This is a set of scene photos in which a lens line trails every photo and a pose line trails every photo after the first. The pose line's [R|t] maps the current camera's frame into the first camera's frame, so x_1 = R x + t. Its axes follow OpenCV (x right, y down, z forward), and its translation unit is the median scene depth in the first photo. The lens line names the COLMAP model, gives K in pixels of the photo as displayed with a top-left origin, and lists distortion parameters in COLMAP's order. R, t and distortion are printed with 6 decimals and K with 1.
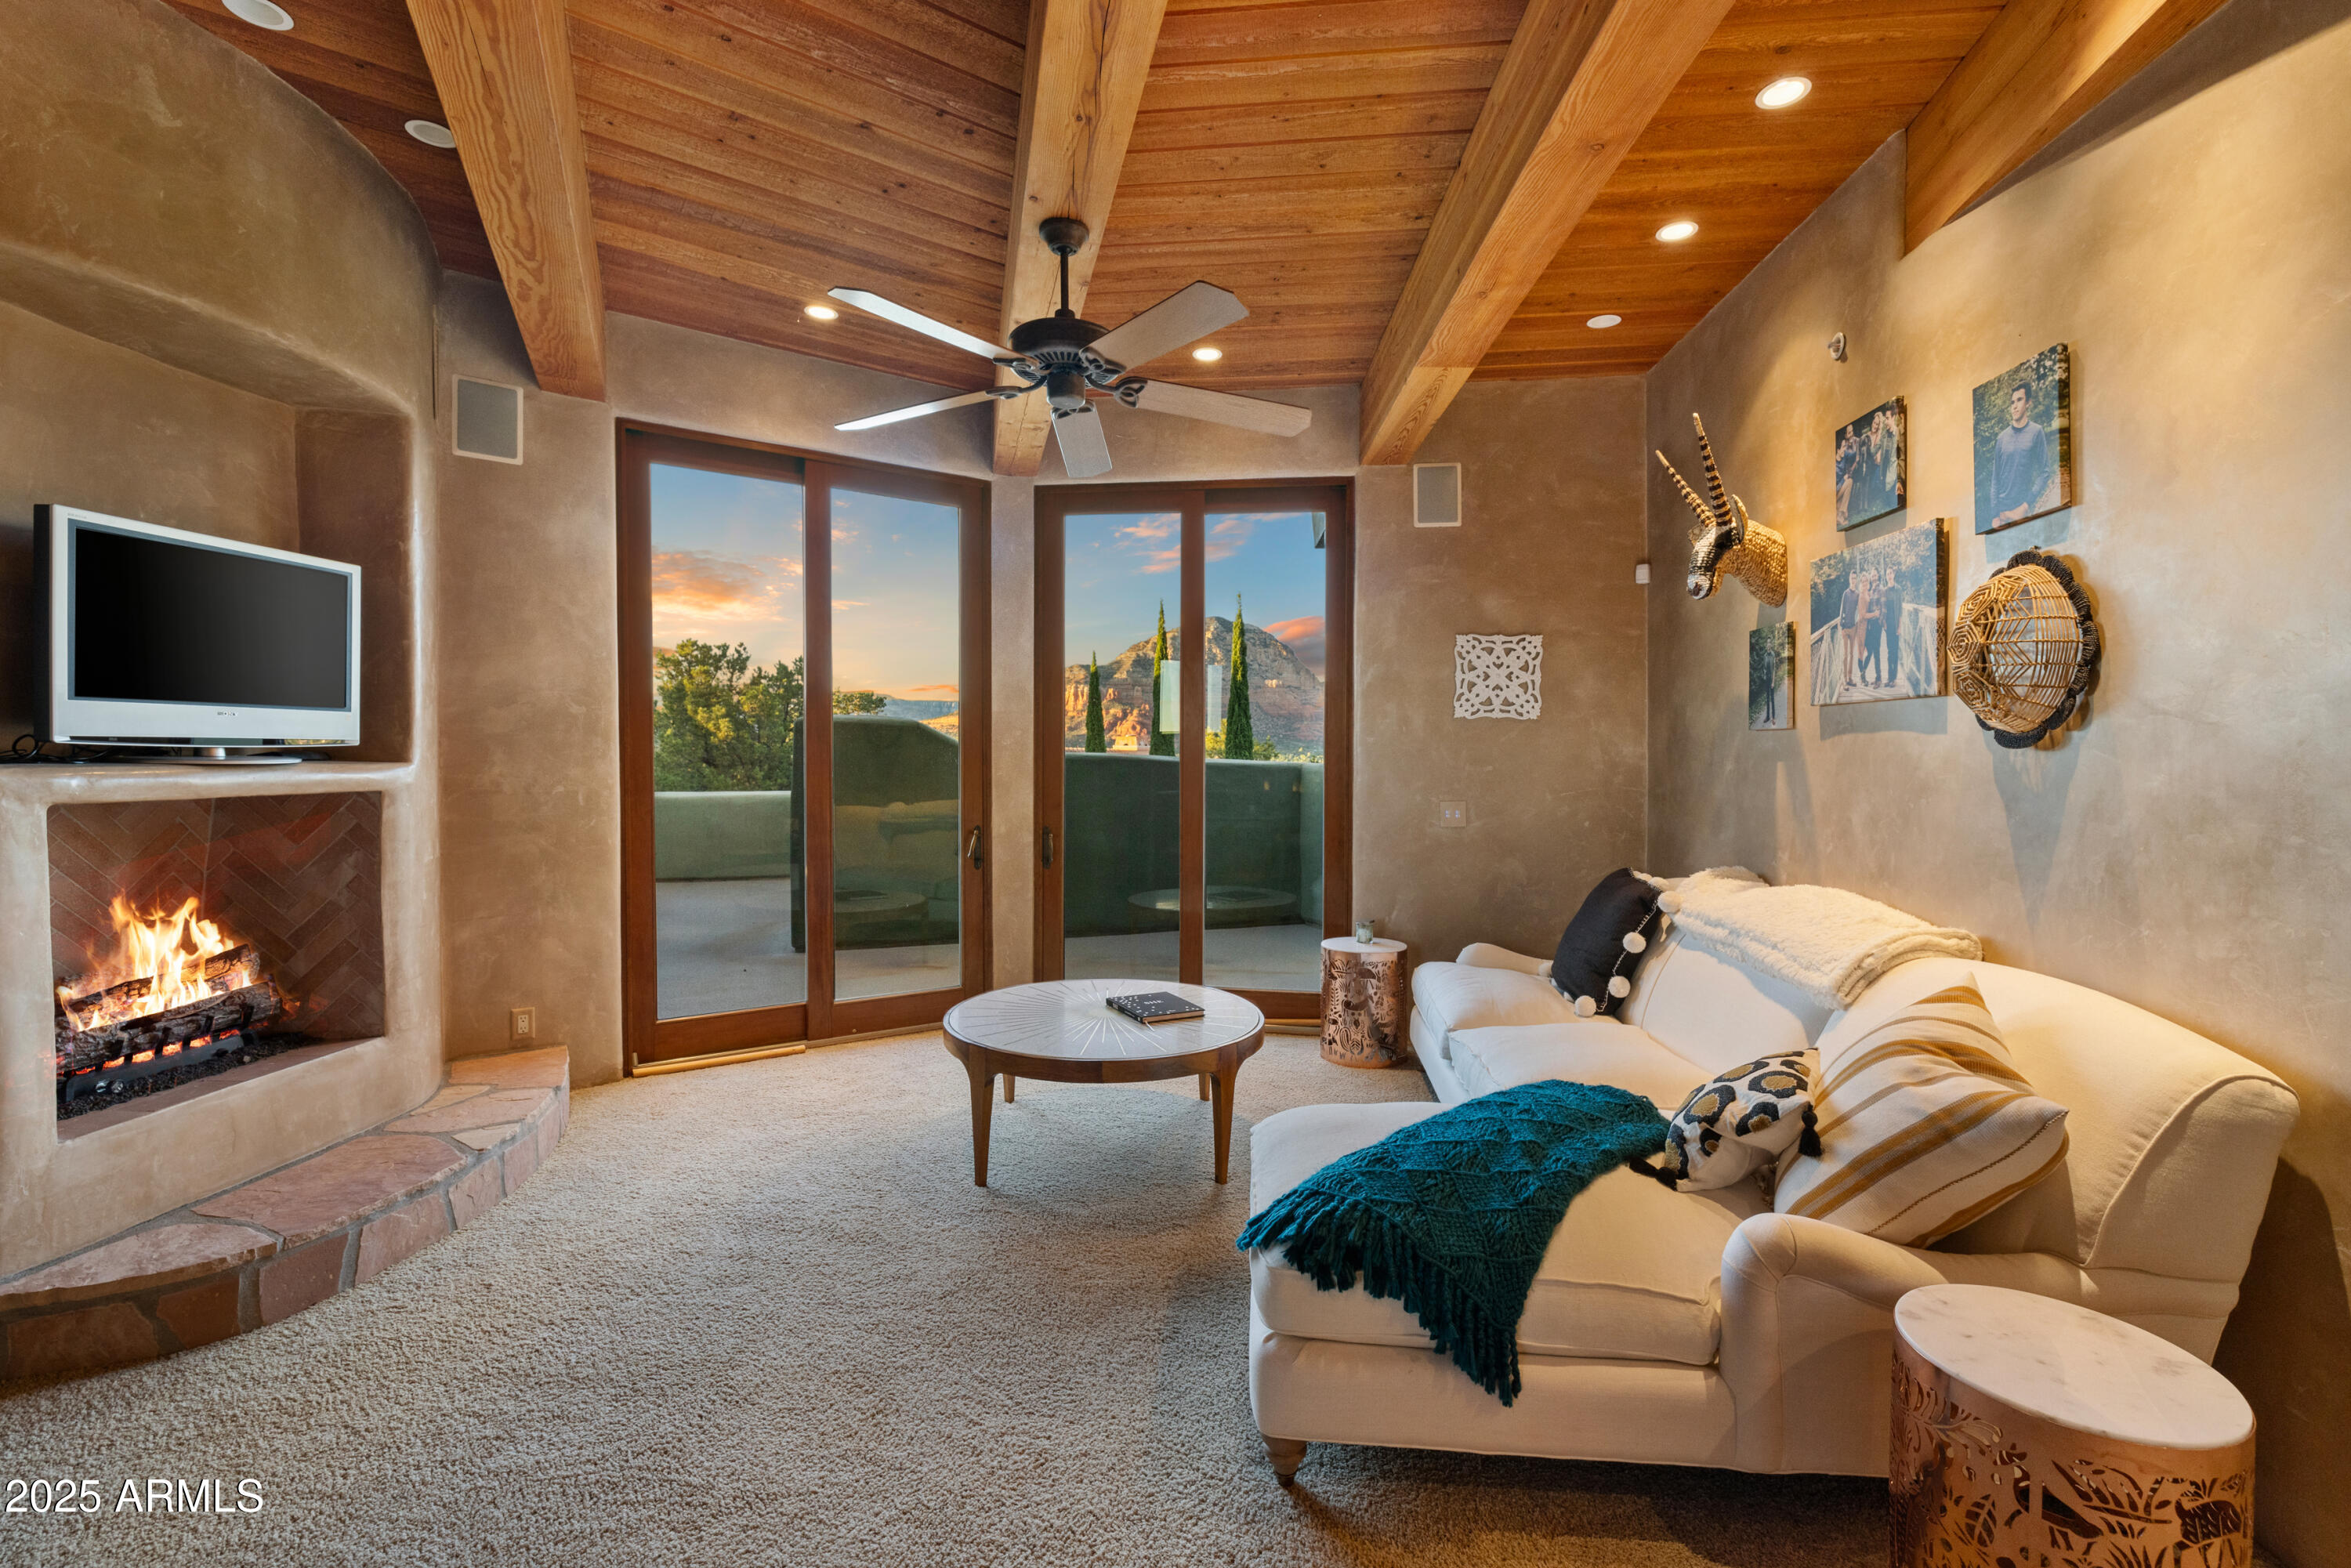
lens RADIAL K [[1023.3, 0, 1182.3], [0, 1023.3, 759.5], [0, 0, 1]] dist [-0.001104, 0.000253]
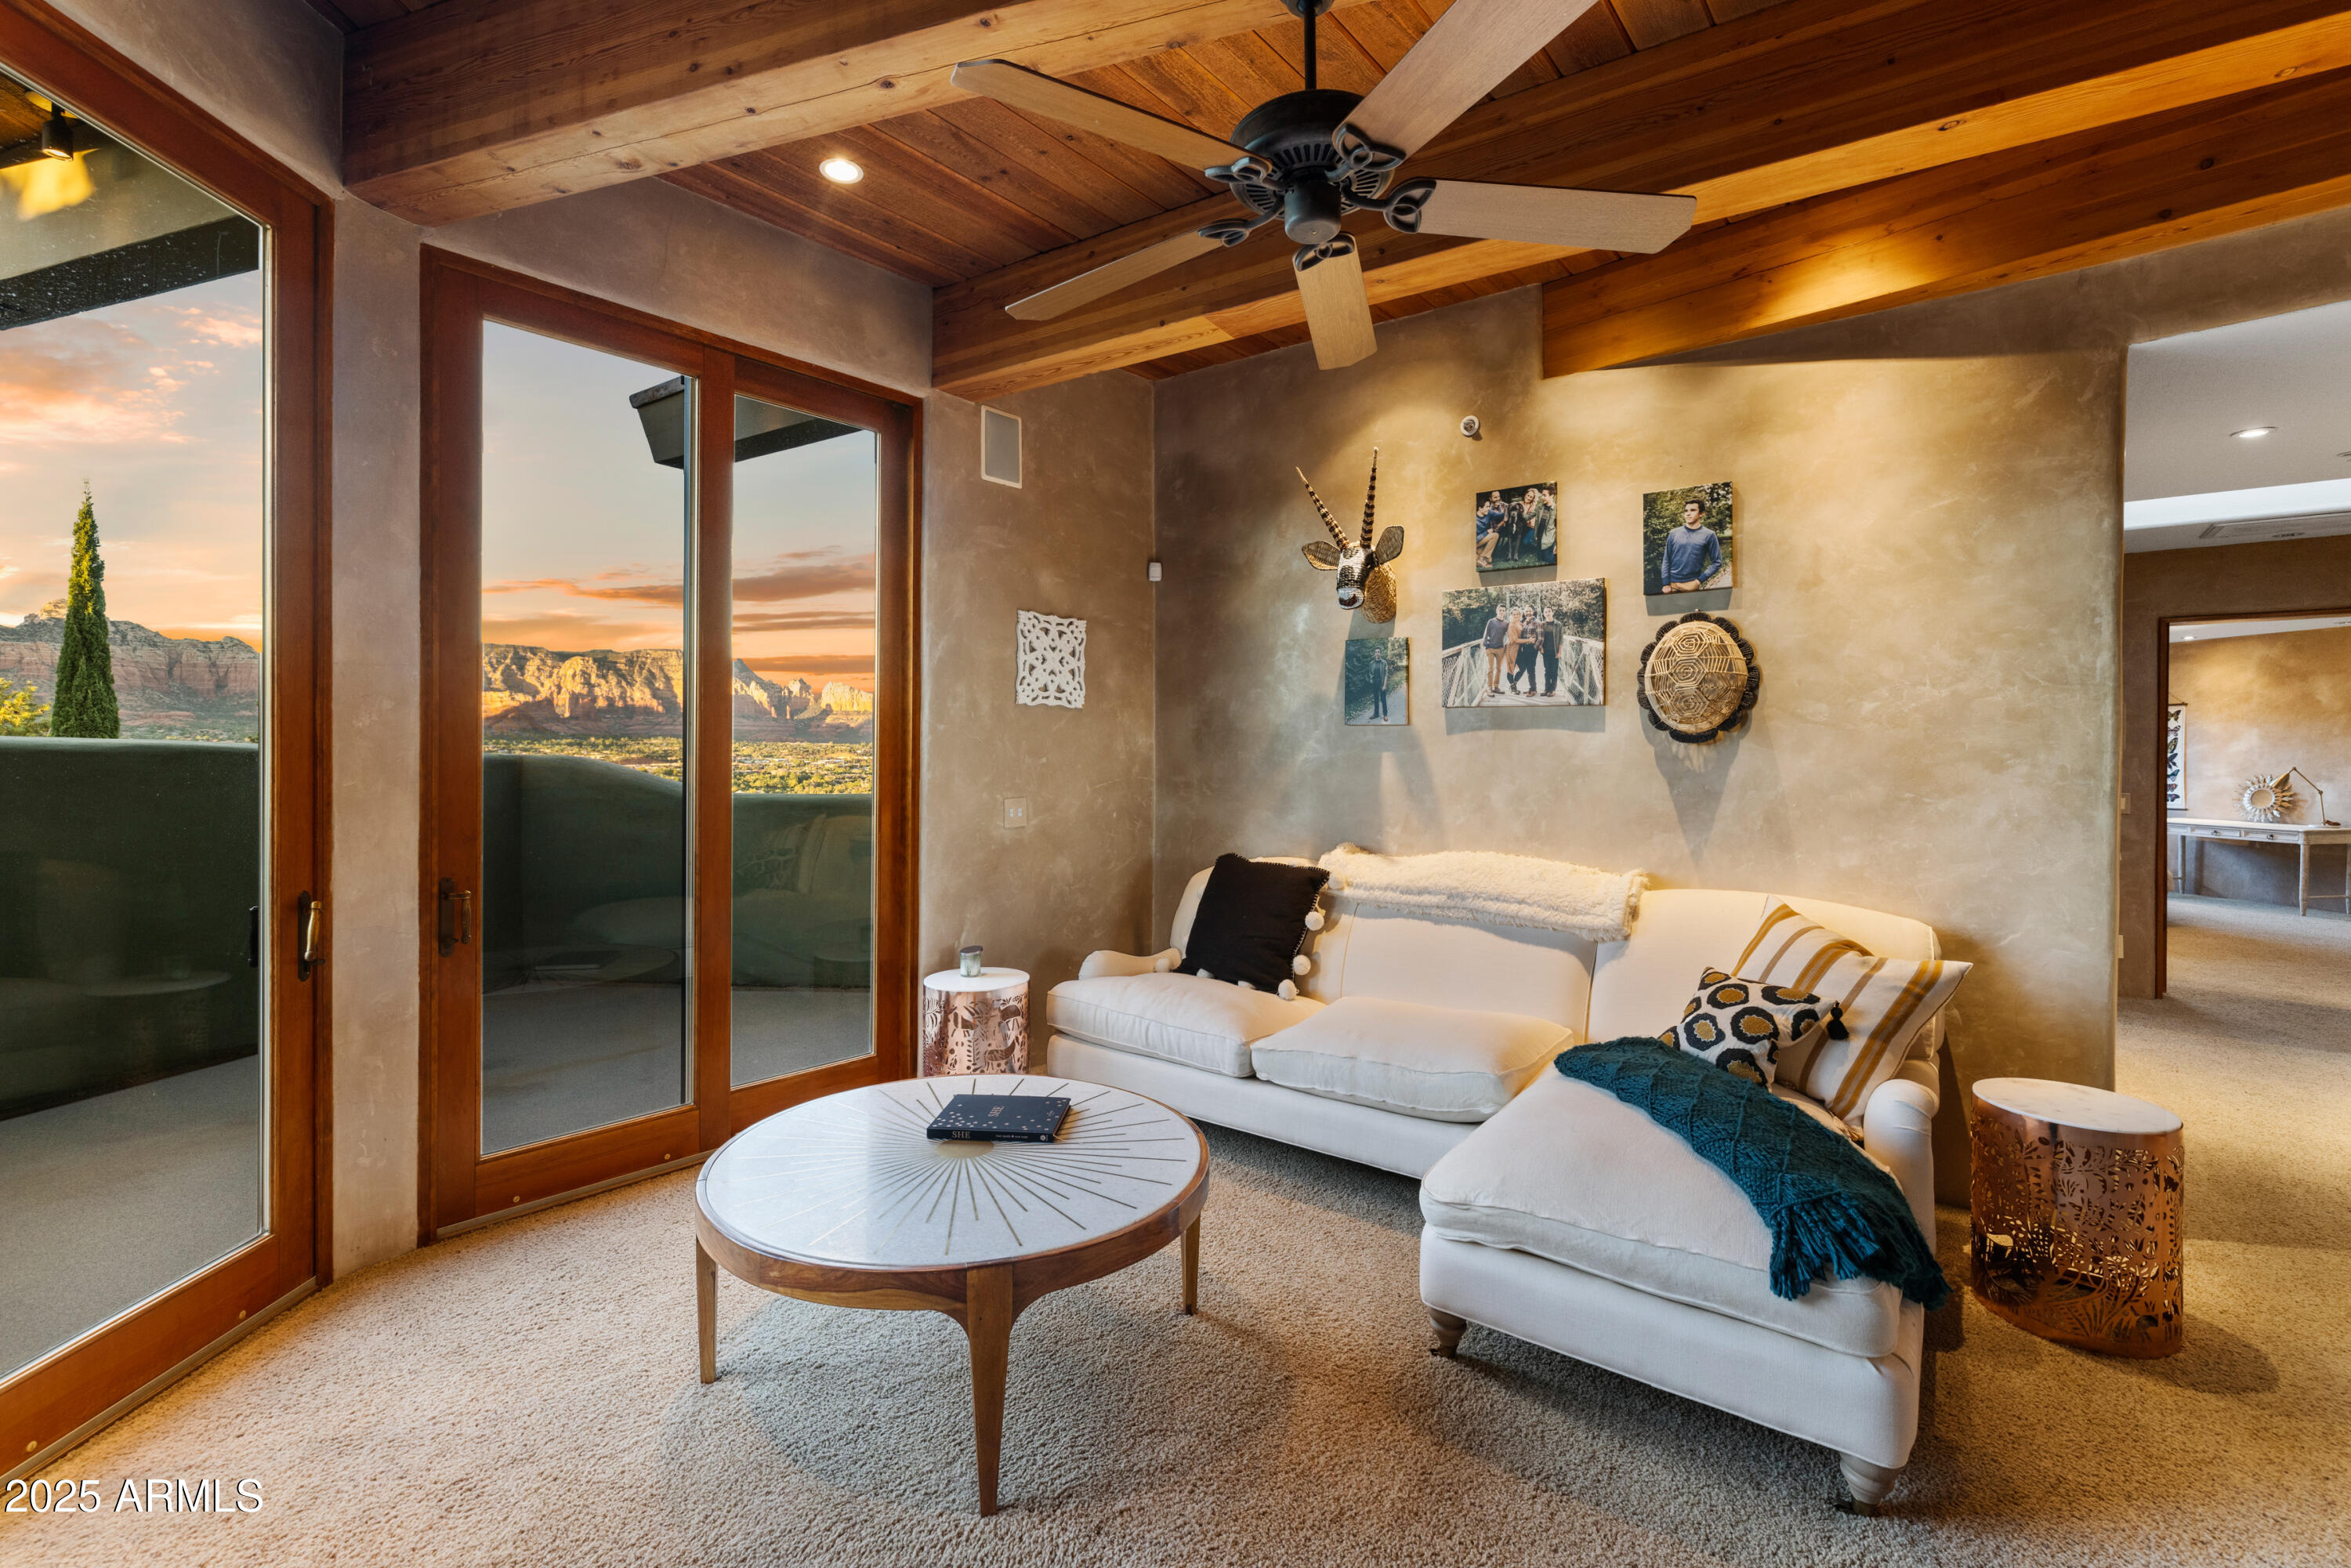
lens RADIAL K [[1044.8, 0, 1176.0], [0, 1044.8, 736.1], [0, 0, 1]] dist [-0.000115, 0.000095]
pose [[0.531645, 0.005593, 0.846949, -0.636950], [0.002085, 0.999967, -0.007912, -0.007952], [-0.846965, 0.005972, 0.531615, 0.603396]]
